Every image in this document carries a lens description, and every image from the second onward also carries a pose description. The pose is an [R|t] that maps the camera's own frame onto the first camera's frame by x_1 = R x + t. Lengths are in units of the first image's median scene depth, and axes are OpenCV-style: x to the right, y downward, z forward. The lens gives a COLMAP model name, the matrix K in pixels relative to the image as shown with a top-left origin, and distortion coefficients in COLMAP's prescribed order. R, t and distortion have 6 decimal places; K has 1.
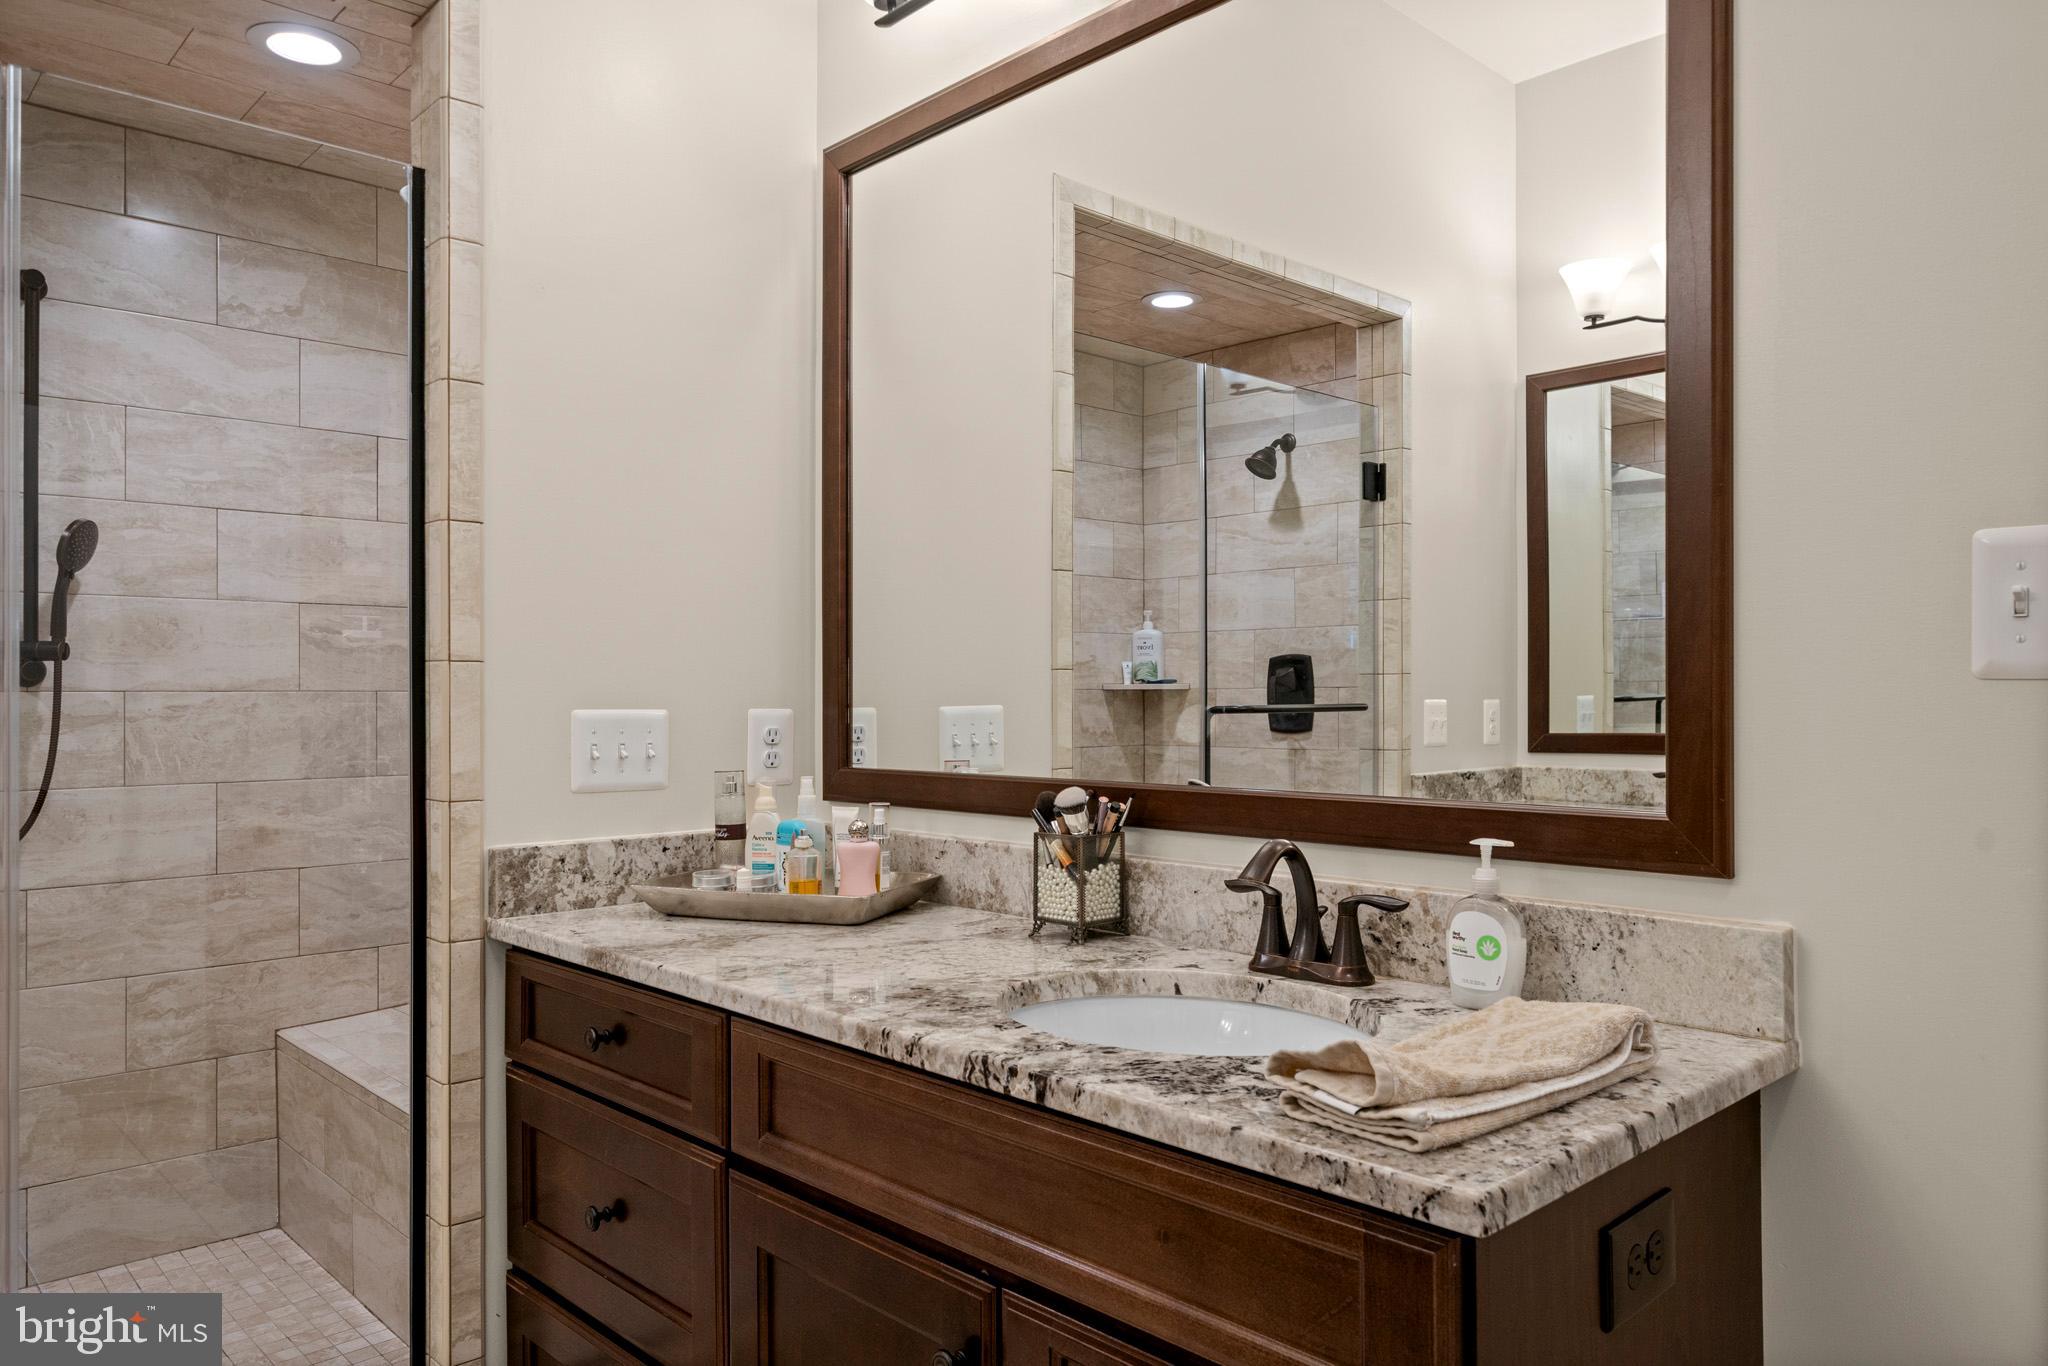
lens RADIAL K [[1401.5, 0, 1024.5], [0, 1401.5, 690.2], [0, 0, 1]] dist [0.000794, -0.001010]
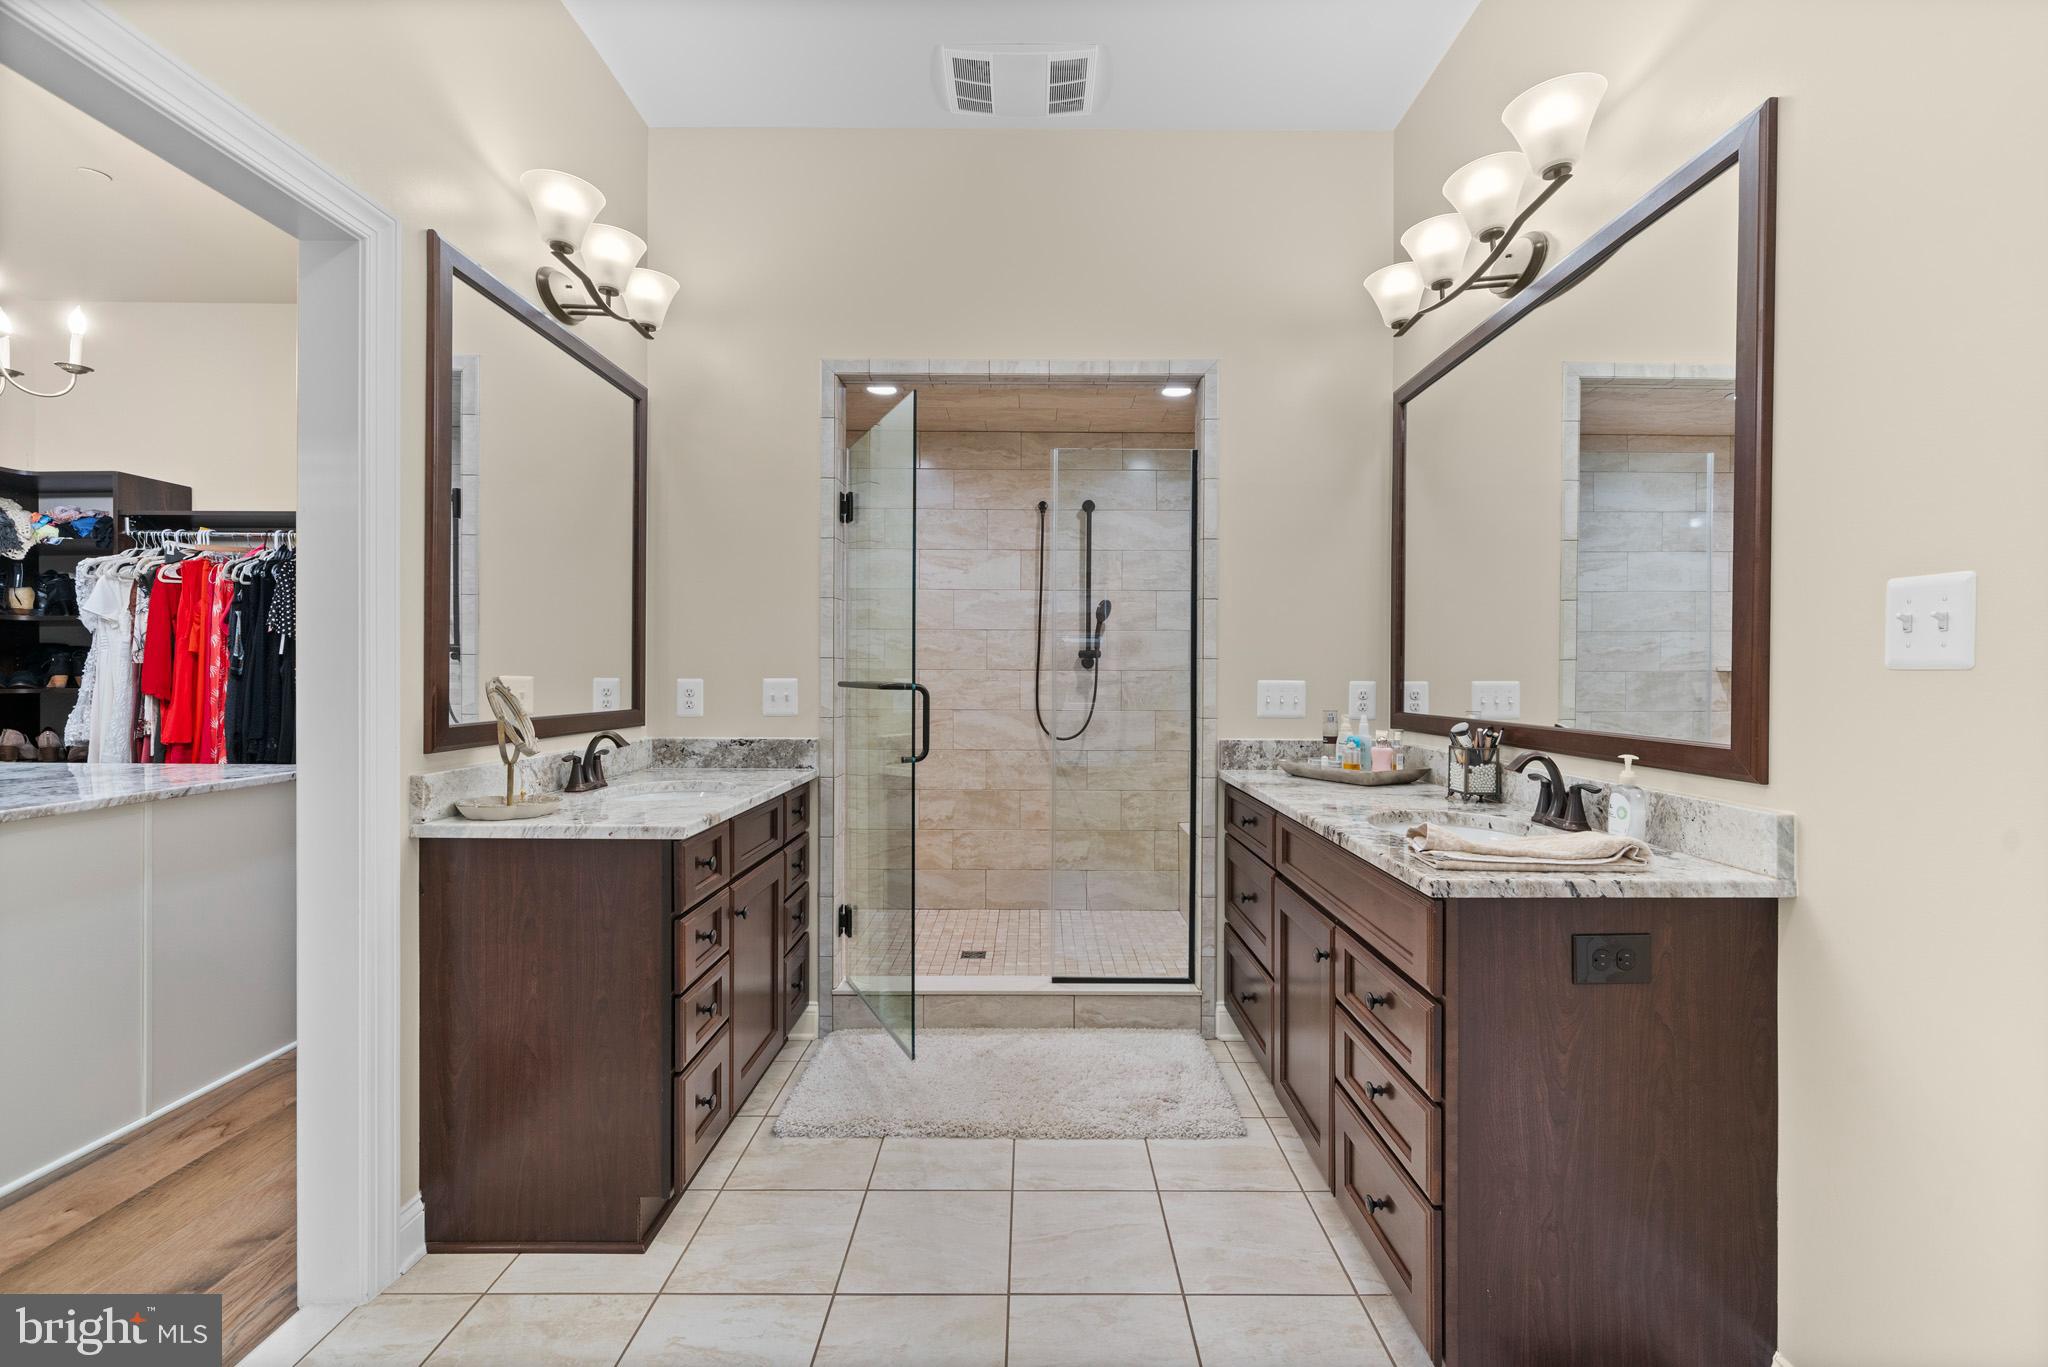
lens RADIAL K [[864.0, 0, 1024.0], [0, 864.0, 683.5], [0, 0, 1]] dist [-0.000012, 0.000001]
pose [[0.722110, 0.014374, -0.691629, 0.367814], [-0.003323, 0.999845, 0.017310, -0.003389], [0.691770, -0.010202, 0.722046, -0.251970]]
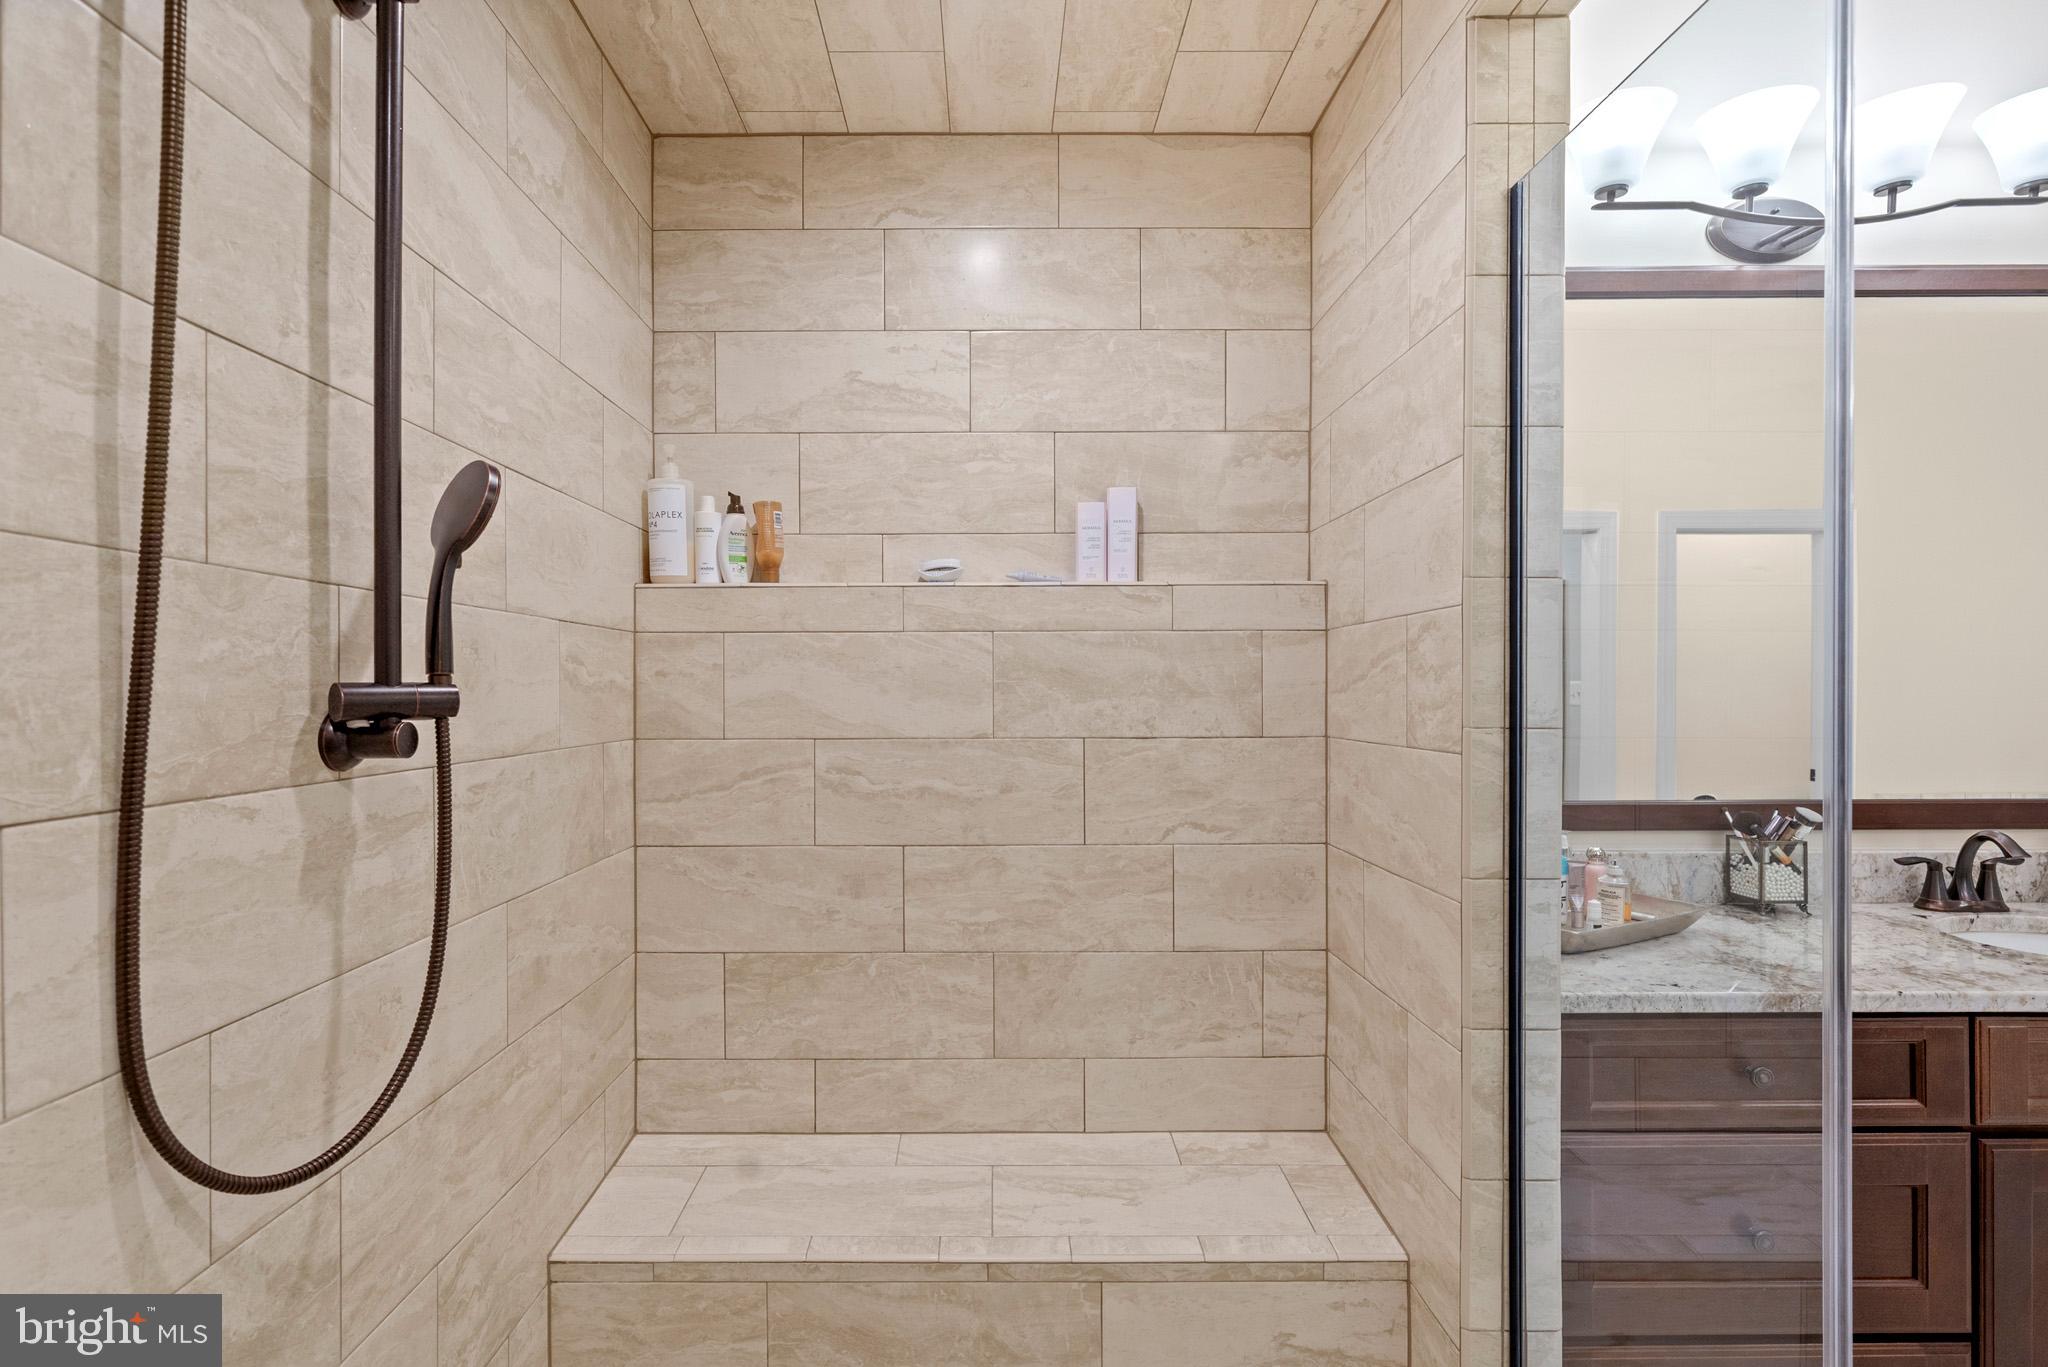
lens RADIAL K [[965.9, 0, 1024.0], [0, 965.9, 683.5], [0, 0, 1]] dist [-0.000215, -0.000070]
pose [[0.683498, 0.004774, 0.729937, -1.114806], [-0.003829, 0.999988, -0.002955, -0.047494], [-0.729943, -0.000775, 0.683508, 0.808263]]
